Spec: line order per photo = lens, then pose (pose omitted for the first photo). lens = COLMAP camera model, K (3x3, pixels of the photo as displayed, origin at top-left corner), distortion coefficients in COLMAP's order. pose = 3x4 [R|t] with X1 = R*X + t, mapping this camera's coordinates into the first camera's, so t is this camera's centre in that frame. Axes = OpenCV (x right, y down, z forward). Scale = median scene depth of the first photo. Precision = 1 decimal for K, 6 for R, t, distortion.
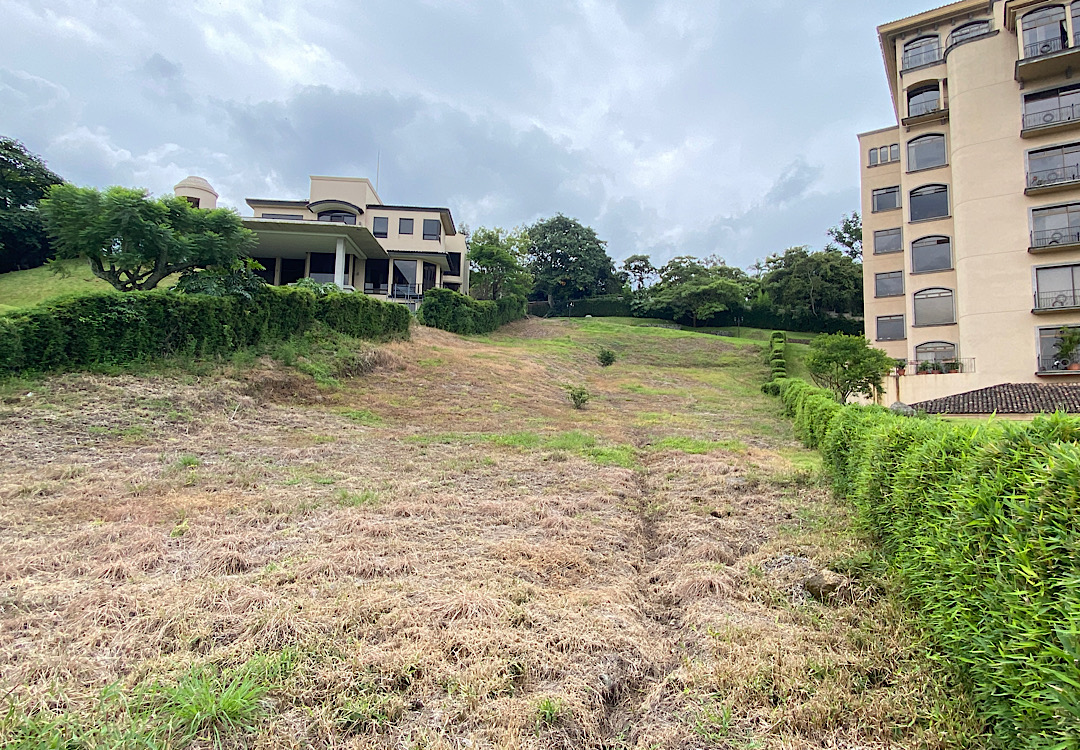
lens RADIAL K [[619.8, 0, 542.3], [0, 619.8, 378.2], [0, 0, 1]] dist [0.001807, 0.000011]
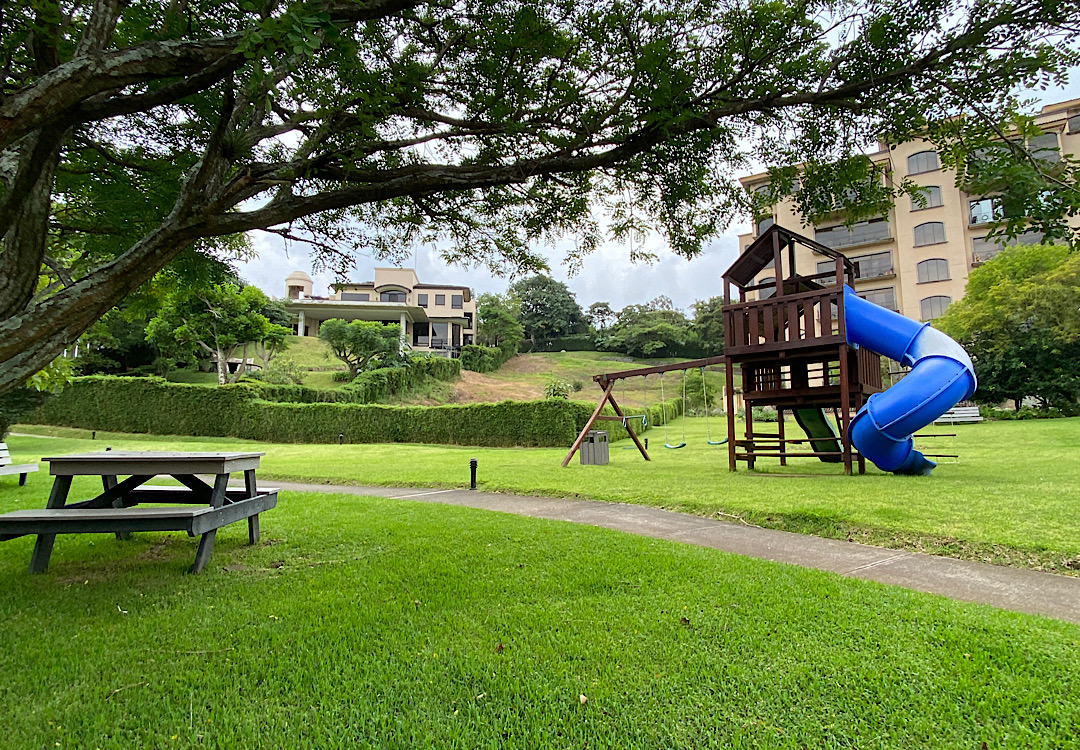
lens RADIAL K [[619.8, 0, 538.0], [0, 619.8, 375.0], [0, 0, 1]] dist [0.001807, 0.000011]
pose [[0.998985, -0.023134, 0.038644, -0.033617], [0.024593, 0.998986, -0.037722, -0.003146], [-0.037733, 0.038634, 0.998541, -0.336303]]
